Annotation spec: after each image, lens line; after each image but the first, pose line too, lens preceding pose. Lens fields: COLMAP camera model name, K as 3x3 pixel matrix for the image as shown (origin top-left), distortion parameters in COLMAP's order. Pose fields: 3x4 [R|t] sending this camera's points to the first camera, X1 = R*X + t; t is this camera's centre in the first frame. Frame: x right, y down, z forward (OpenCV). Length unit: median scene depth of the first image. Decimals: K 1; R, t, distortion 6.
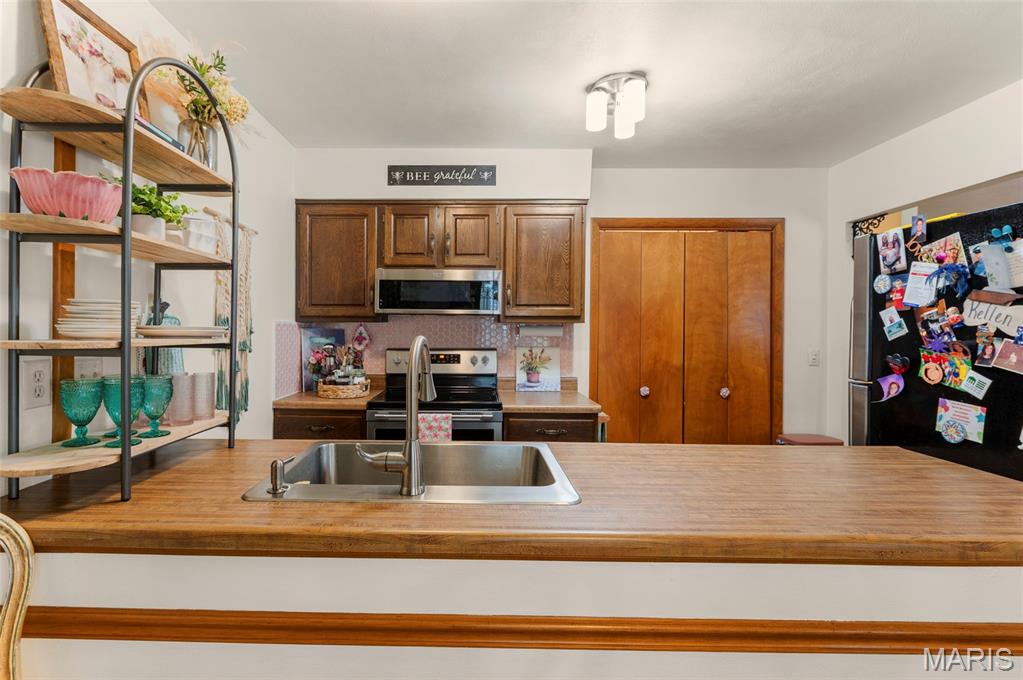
lens RADIAL K [[463.1, 0, 470.8], [0, 463.1, 333.1], [0, 0, 1]] dist [-0.001266, -0.000294]
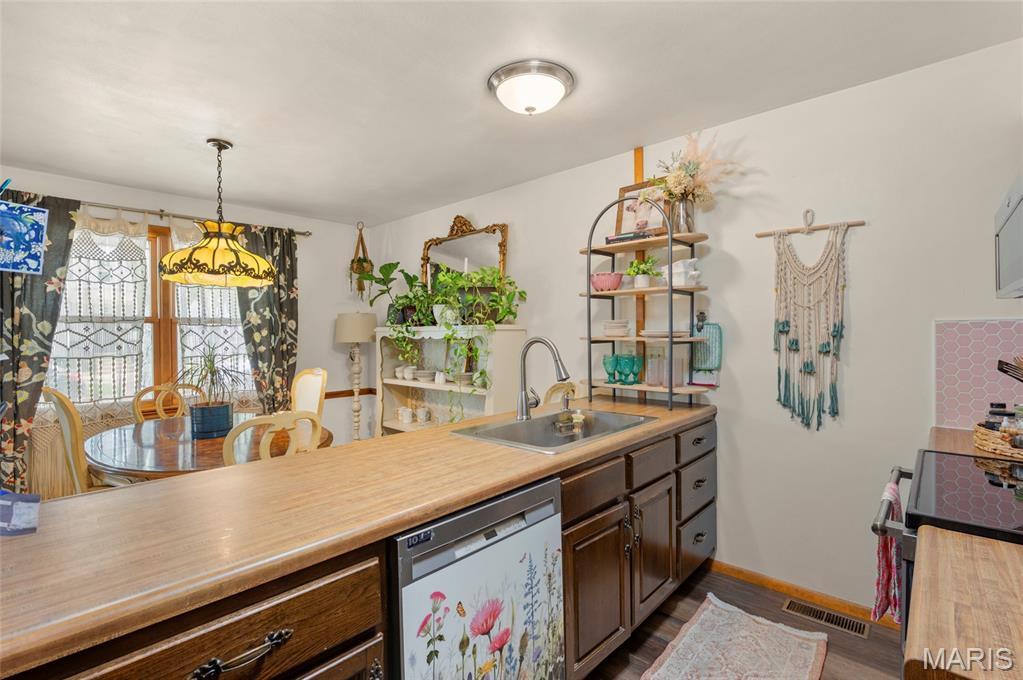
lens RADIAL K [[468.5, 0, 515.5], [0, 468.5, 336.8], [0, 0, 1]] dist [-0.008864, -0.000057]
pose [[-0.669003, 0.006335, -0.743233, 0.526766], [-0.002472, 0.999939, 0.010748, -0.004543], [0.743256, 0.009028, -0.668946, 0.907423]]
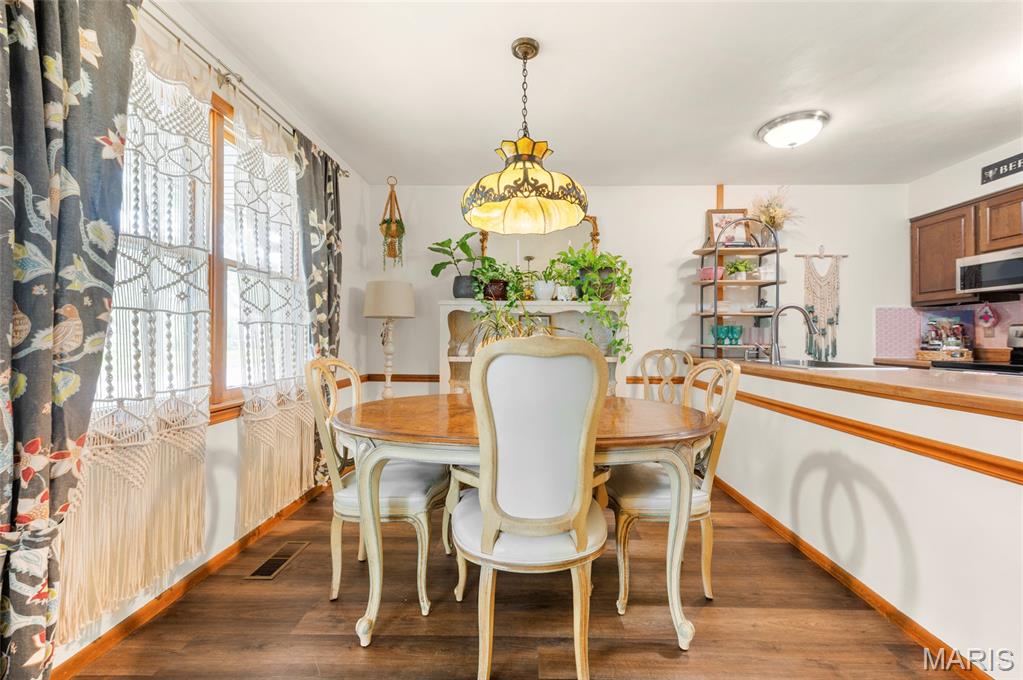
lens RADIAL K [[417.3, 0, 521.7], [0, 417.3, 335.3], [0, 0, 1]] dist [0.015644, 0.000106]
pose [[-0.000454, -0.013260, -0.999912, 0.902075], [-0.012493, 0.999834, -0.013253, 0.094216], [0.999922, 0.012486, -0.000619, -0.169148]]
